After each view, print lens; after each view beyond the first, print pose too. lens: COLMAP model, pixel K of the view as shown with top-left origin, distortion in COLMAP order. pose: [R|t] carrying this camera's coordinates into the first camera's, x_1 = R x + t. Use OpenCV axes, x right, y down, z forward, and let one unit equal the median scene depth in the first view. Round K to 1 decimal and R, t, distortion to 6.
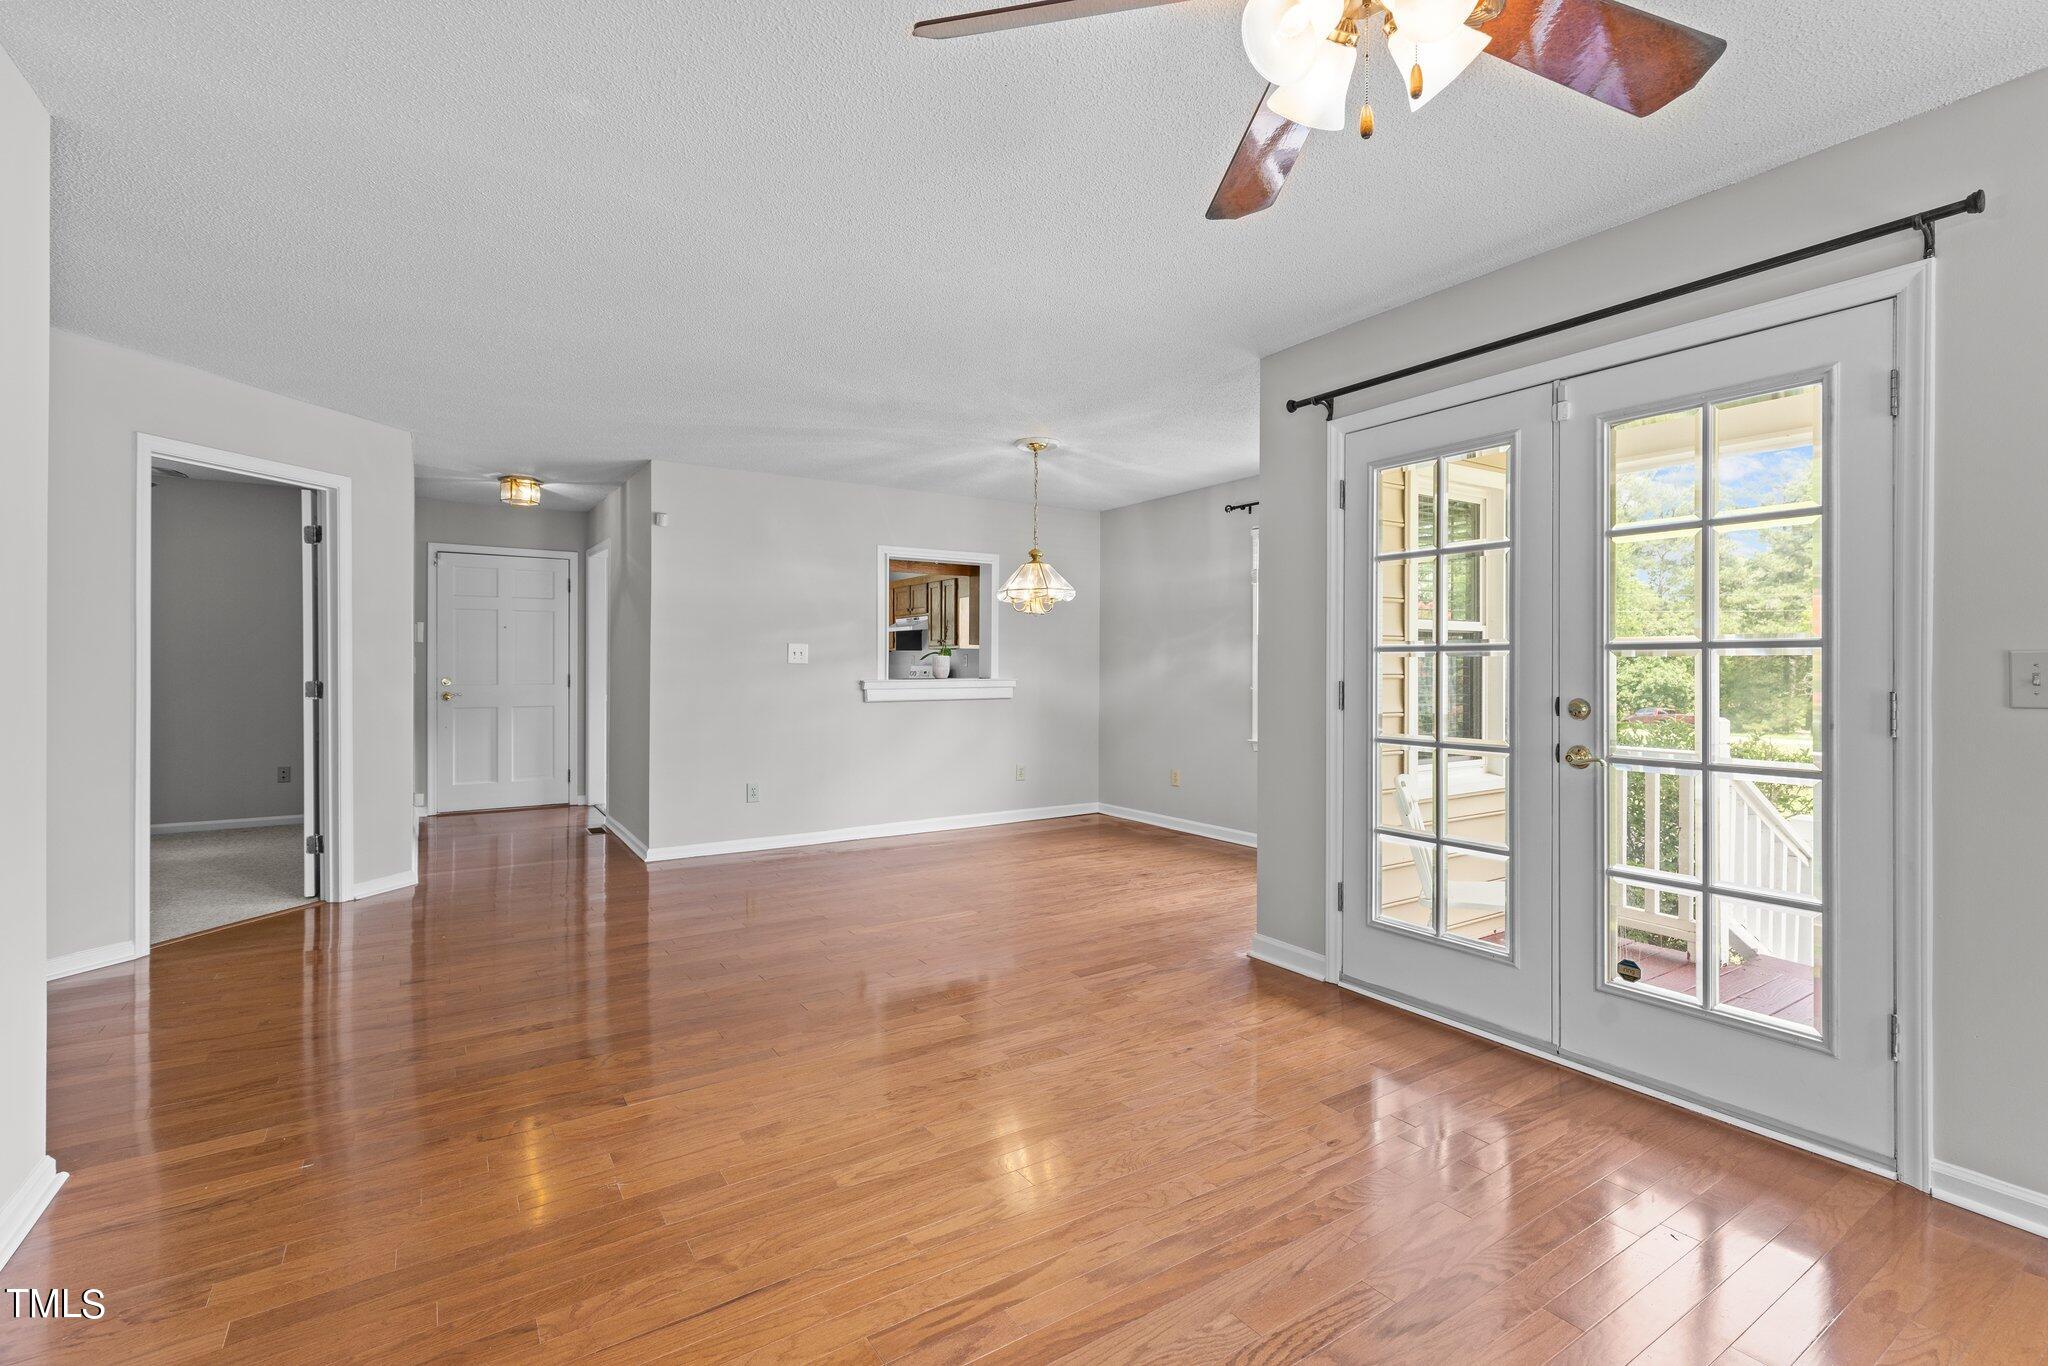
lens RADIAL K [[930.7, 0, 1035.8], [0, 930.7, 666.0], [0, 0, 1]] dist [0.010287, 0.000069]
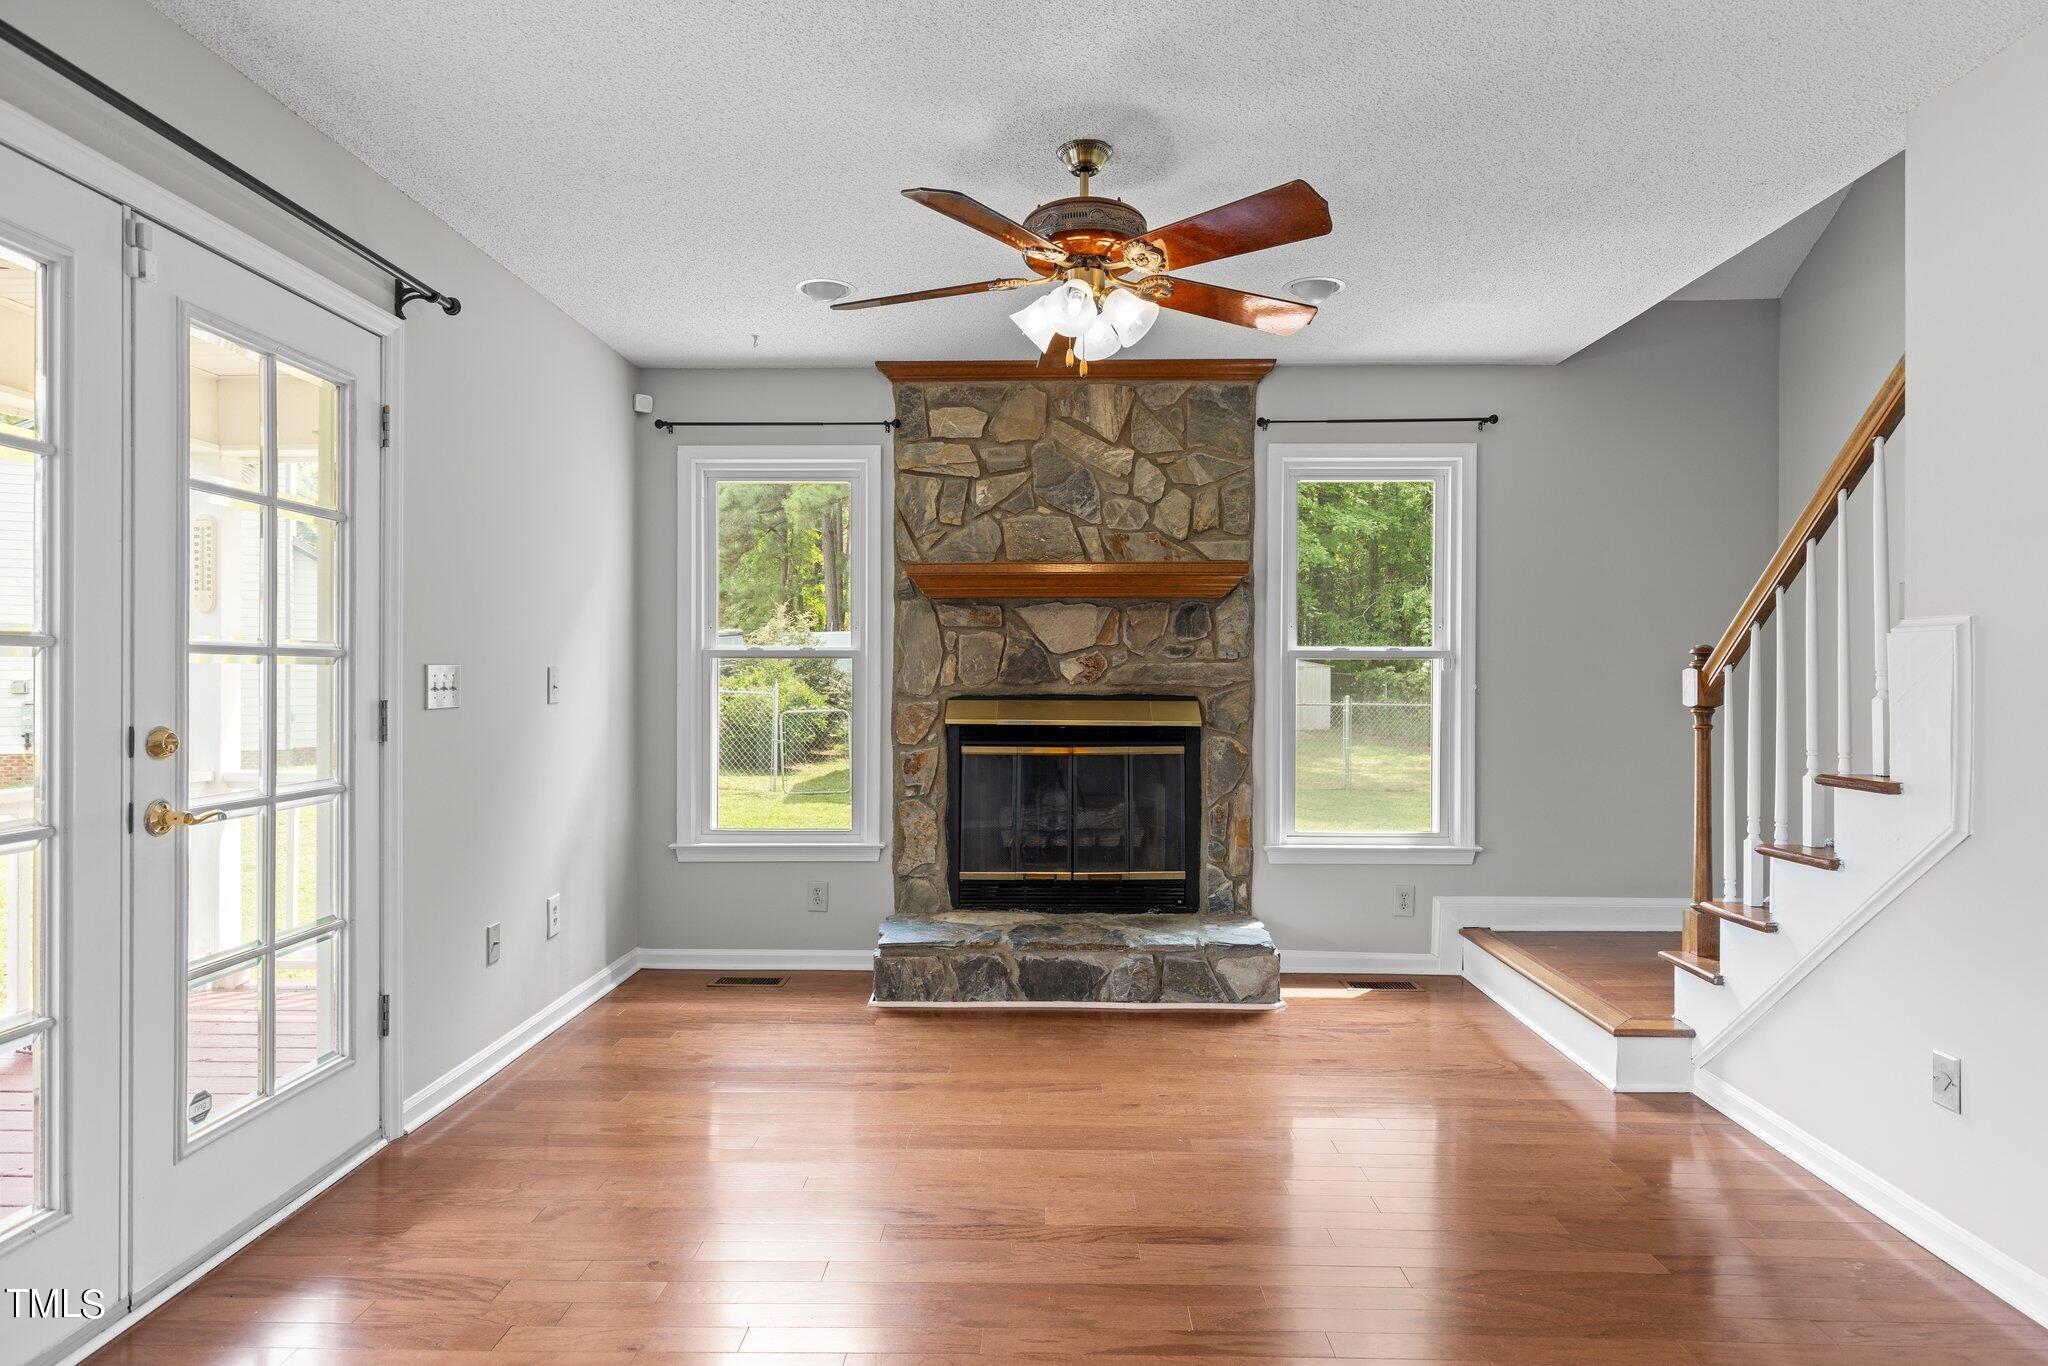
lens RADIAL K [[1110.1, 0, 1031.4], [0, 1110.1, 683.6], [0, 0, 1]] dist [0.003516, -0.000770]
pose [[-0.821603, -0.007042, 0.570017, -0.183505], [-0.005022, 0.999974, 0.005114, -0.001007], [-0.570039, 0.001339, -0.821617, 0.678585]]
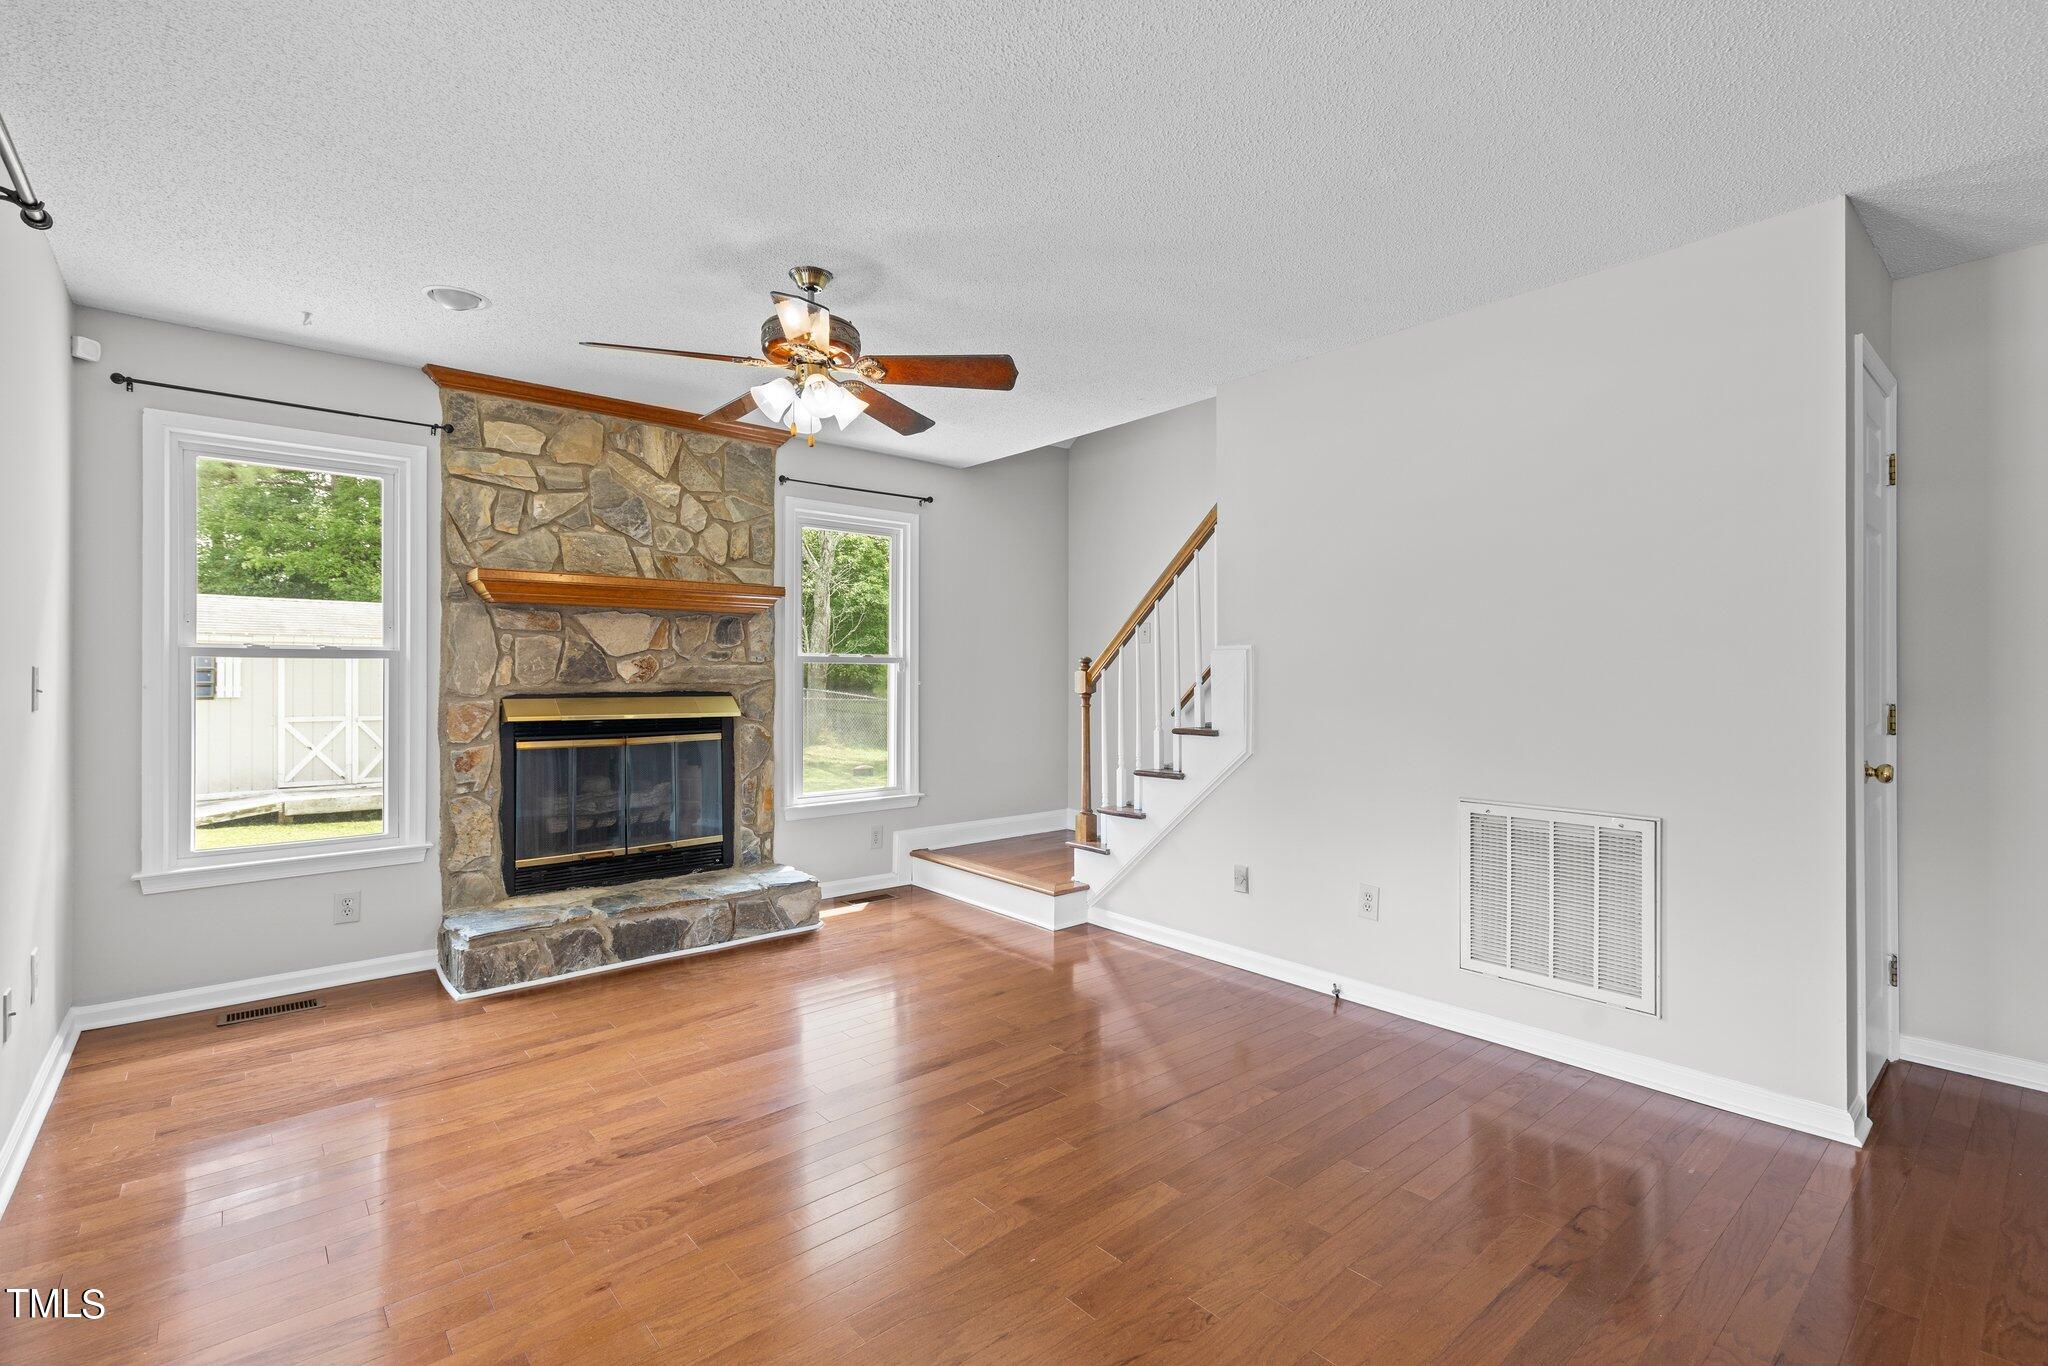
lens RADIAL K [[915.6, 0, 1035.6], [0, 915.6, 675.4], [0, 0, 1]] dist [0.003220, -0.000308]
pose [[-0.991572, -0.001809, -0.129548, 0.025218], [-0.001314, 0.999992, -0.003906, -0.000389], [0.129554, -0.003703, -0.991565, 0.807000]]
